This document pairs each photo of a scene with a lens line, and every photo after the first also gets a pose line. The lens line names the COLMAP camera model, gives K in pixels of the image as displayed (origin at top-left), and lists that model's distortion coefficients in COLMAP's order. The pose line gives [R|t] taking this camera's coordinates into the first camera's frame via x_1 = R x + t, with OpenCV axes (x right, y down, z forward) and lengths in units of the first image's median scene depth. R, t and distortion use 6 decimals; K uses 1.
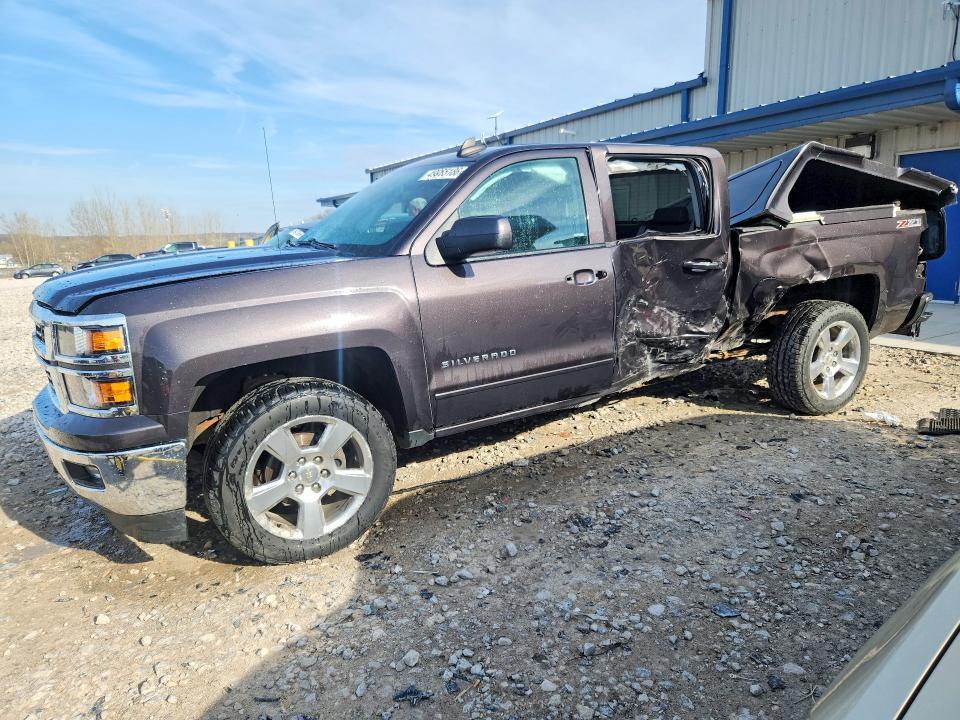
lens RADIAL K [[669.8, 0, 480.0], [0, 669.8, 360.0], [0, 0, 1]] dist [0.008951, 0.002555]
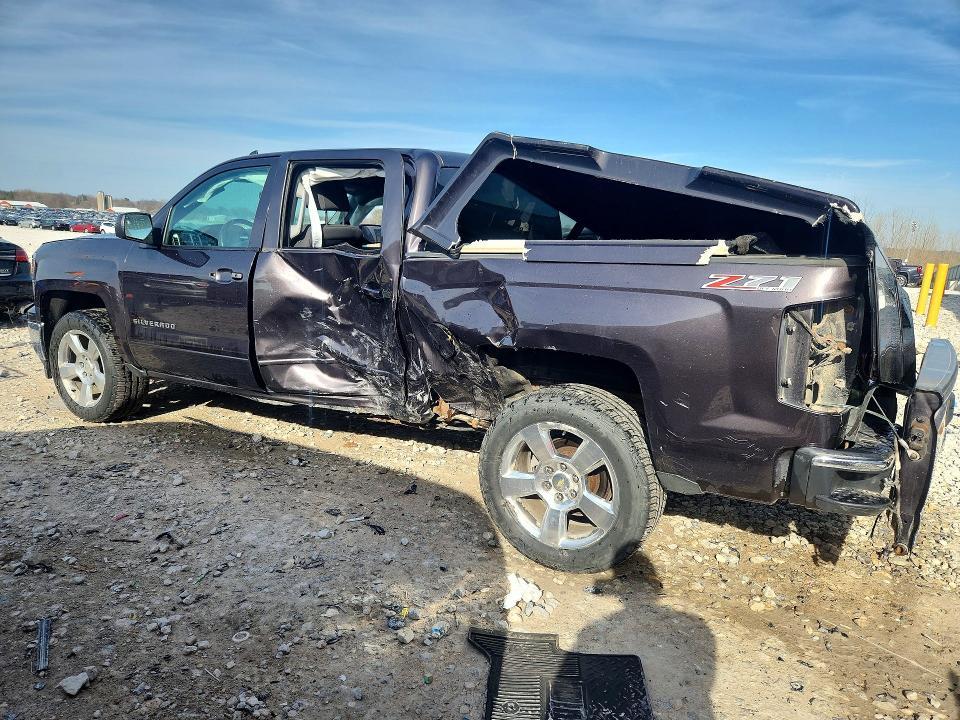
lens RADIAL K [[669.8, 0, 480.0], [0, 669.8, 360.0], [0, 0, 1]] dist [0.008951, 0.002555]
pose [[0.472345, 0.219707, -0.853592, 1.088207], [-0.234765, 0.964811, 0.118424, -0.180923], [0.849574, 0.144457, 0.507304, 0.675183]]
